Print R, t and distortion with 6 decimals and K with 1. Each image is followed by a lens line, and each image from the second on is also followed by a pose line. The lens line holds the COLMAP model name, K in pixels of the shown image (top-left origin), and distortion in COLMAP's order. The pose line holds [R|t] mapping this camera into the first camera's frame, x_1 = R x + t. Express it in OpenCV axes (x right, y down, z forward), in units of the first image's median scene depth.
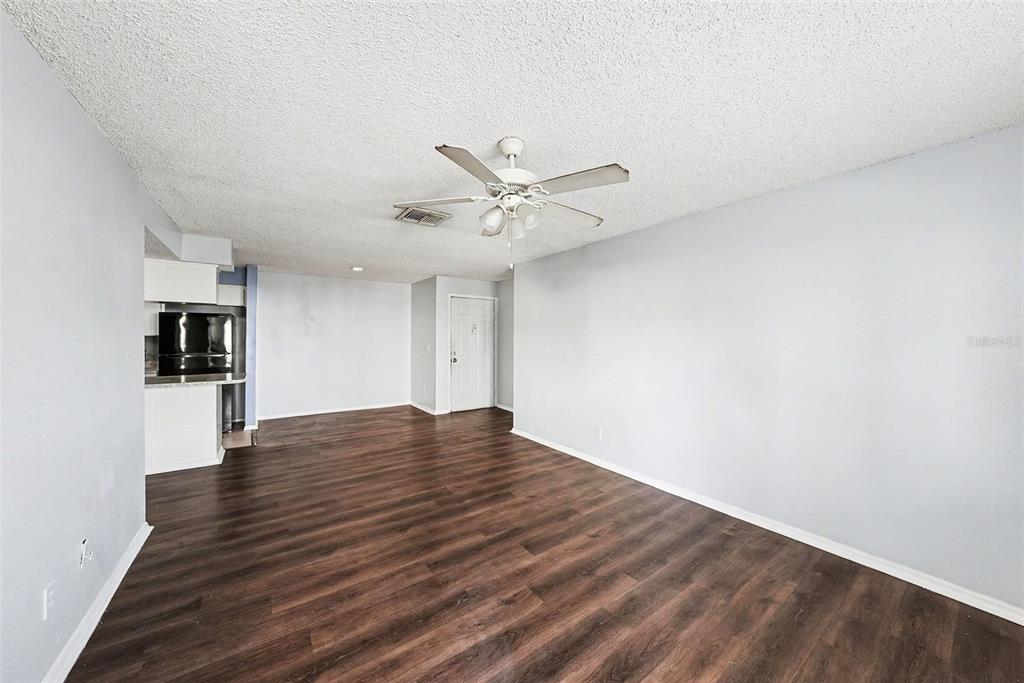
lens RADIAL K [[355.8, 0, 515.4], [0, 355.8, 333.3], [0, 0, 1]] dist [-0.024855, 0.004101]
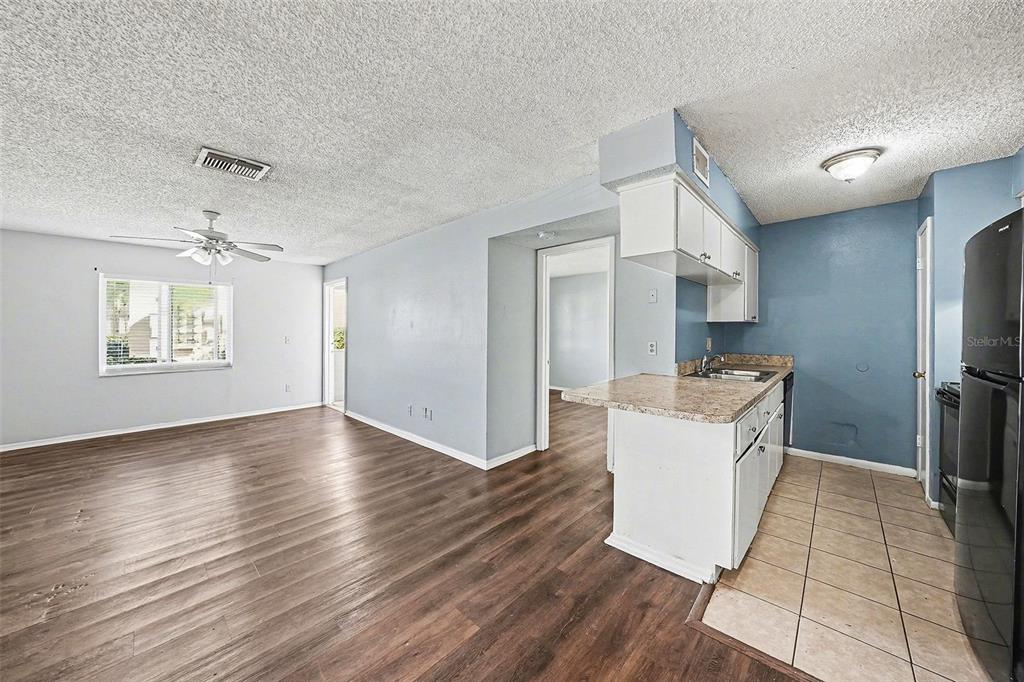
lens RADIAL K [[355.8, 0, 515.4], [0, 355.8, 332.8], [0, 0, 1]] dist [-0.024855, 0.004101]
pose [[-0.981770, 0.001997, -0.190063, -0.837098], [0.002841, 0.999987, -0.004165, 0.049721], [0.190052, -0.004629, -0.981763, 2.129938]]
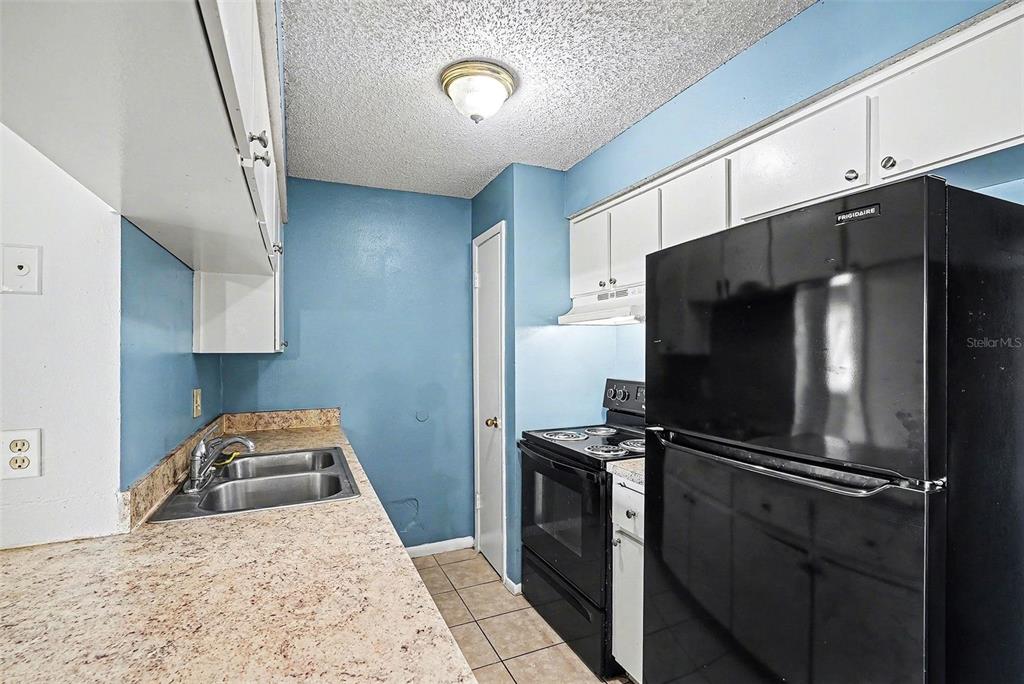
lens RADIAL K [[468.3, 0, 513.0], [0, 468.3, 351.7], [0, 0, 1]] dist [0.001333, 0.000231]
pose [[-0.199490, 0.004638, -0.979889, -1.152387], [0.017088, 0.999853, 0.001254, 0.011437], [0.979751, -0.016494, -0.199540, 1.627146]]
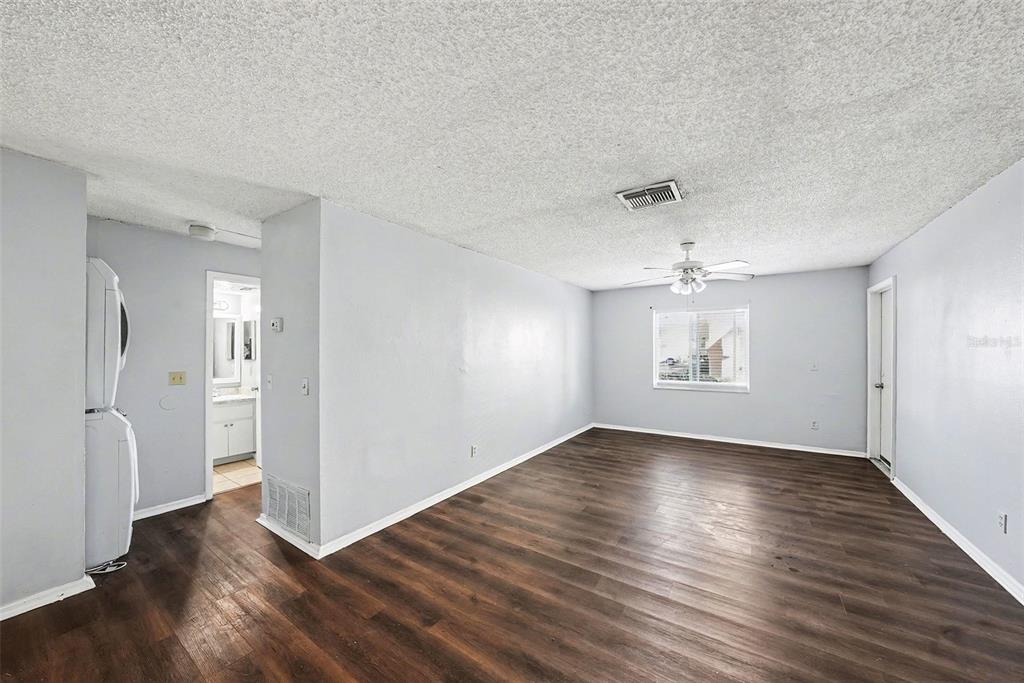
lens RADIAL K [[358.1, 0, 514.9], [0, 358.1, 346.2], [0, 0, 1]] dist [-0.016641, 0.000460]
pose [[-0.351319, 0.006228, 0.936235, -1.017705], [-0.007386, 0.999928, -0.009423, 0.010737], [-0.936227, -0.010225, -0.351248, 1.775669]]
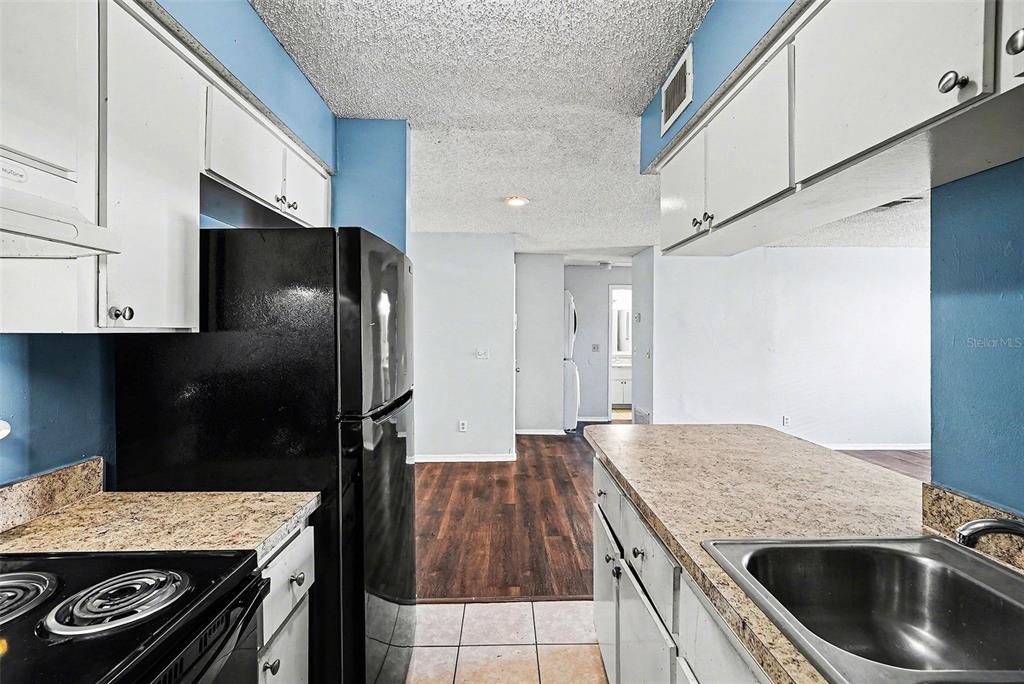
lens RADIAL K [[459.8, 0, 515.9], [0, 459.8, 340.7], [0, 0, 1]] dist [-0.000208, 0.000002]
pose [[0.568629, -0.016815, 0.822422, -2.008982], [-0.008716, 0.999612, 0.026464, 0.005195], [-0.822548, -0.022216, 0.568262, 1.268820]]
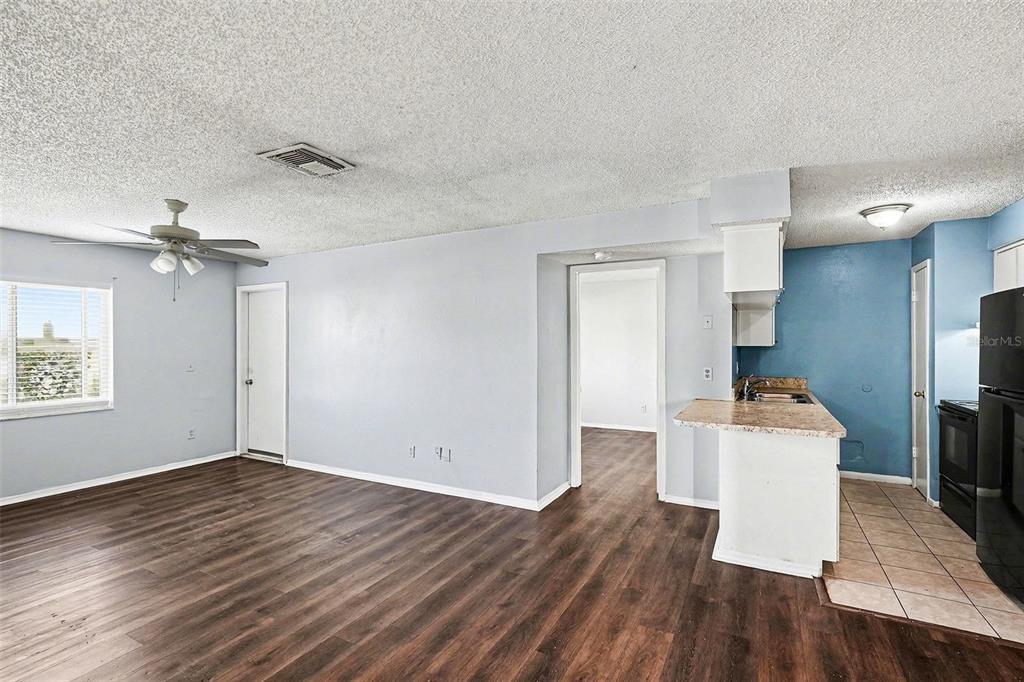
lens RADIAL K [[473.0, 0, 507.2], [0, 473.0, 346.0], [0, 0, 1]] dist [-0.002532, 0.000179]
pose [[-0.901890, 0.001391, -0.431964, -0.246197], [0.005283, 0.999956, -0.007810, 0.014965], [0.431934, -0.009326, -0.901857, 2.198663]]
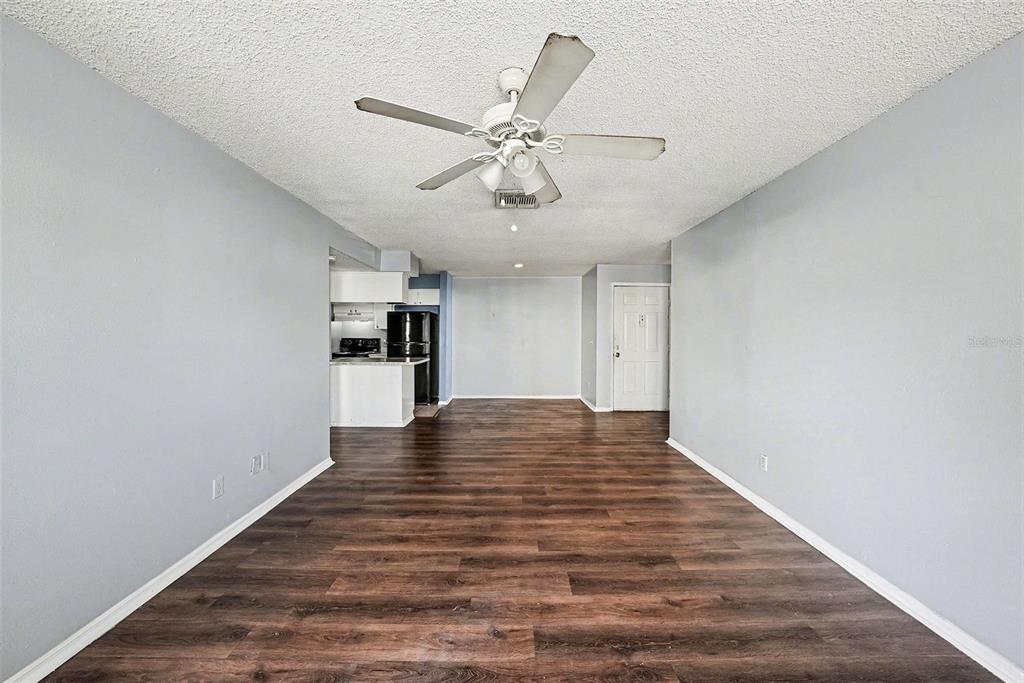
lens RADIAL K [[355.8, 0, 515.4], [0, 355.8, 333.3], [0, 0, 1]] dist [-0.024855, 0.004101]
pose [[0.818239, -0.002202, -0.574874, 0.332150], [0.006418, 0.999965, 0.005305, 0.033736], [0.574842, -0.008030, 0.818225, 0.239075]]
